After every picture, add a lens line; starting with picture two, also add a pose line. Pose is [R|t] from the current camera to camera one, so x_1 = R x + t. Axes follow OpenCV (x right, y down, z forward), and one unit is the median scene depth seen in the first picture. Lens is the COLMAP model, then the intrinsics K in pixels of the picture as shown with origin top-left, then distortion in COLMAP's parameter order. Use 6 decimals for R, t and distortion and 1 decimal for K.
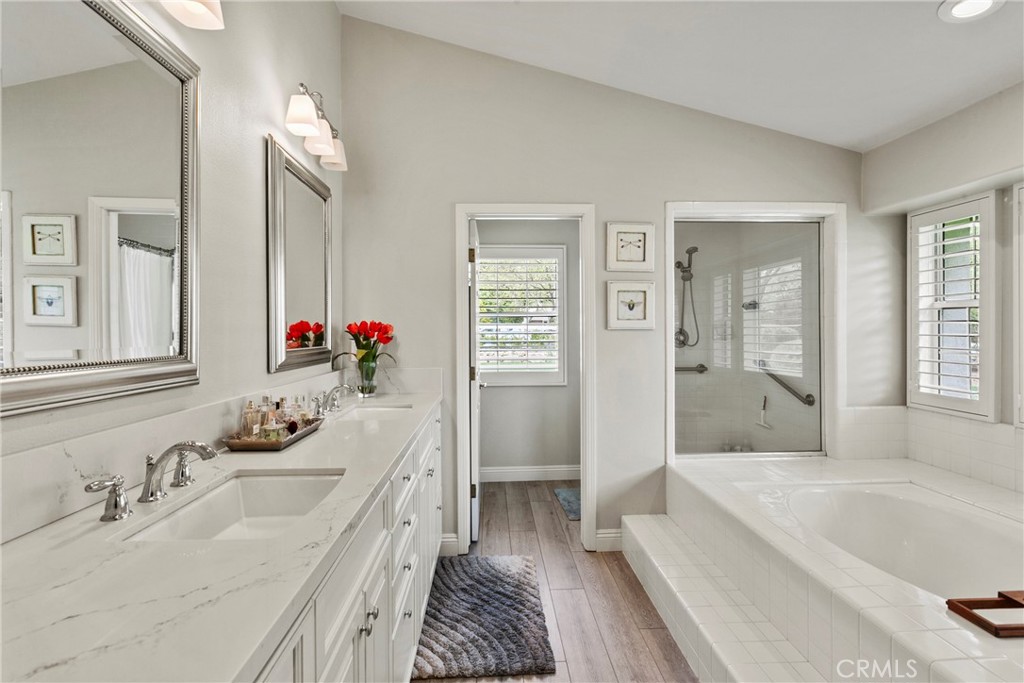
lens RADIAL K [[459.5, 0, 508.6], [0, 459.5, 326.1], [0, 0, 1]] dist [-0.000385, 0.000763]
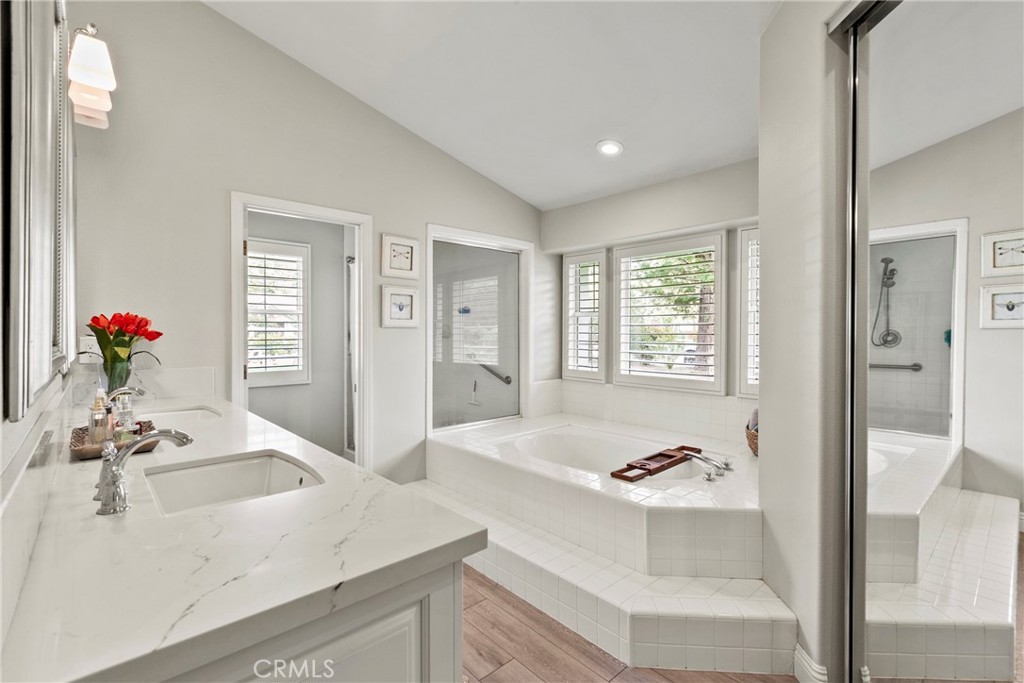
lens RADIAL K [[459.5, 0, 508.6], [0, 459.5, 326.1], [0, 0, 1]] dist [-0.000385, 0.000763]
pose [[0.769338, 0.012671, 0.638716, -0.270042], [-0.008918, 0.999919, -0.009096, 0.012074], [-0.638779, 0.001302, 0.769389, -0.079251]]
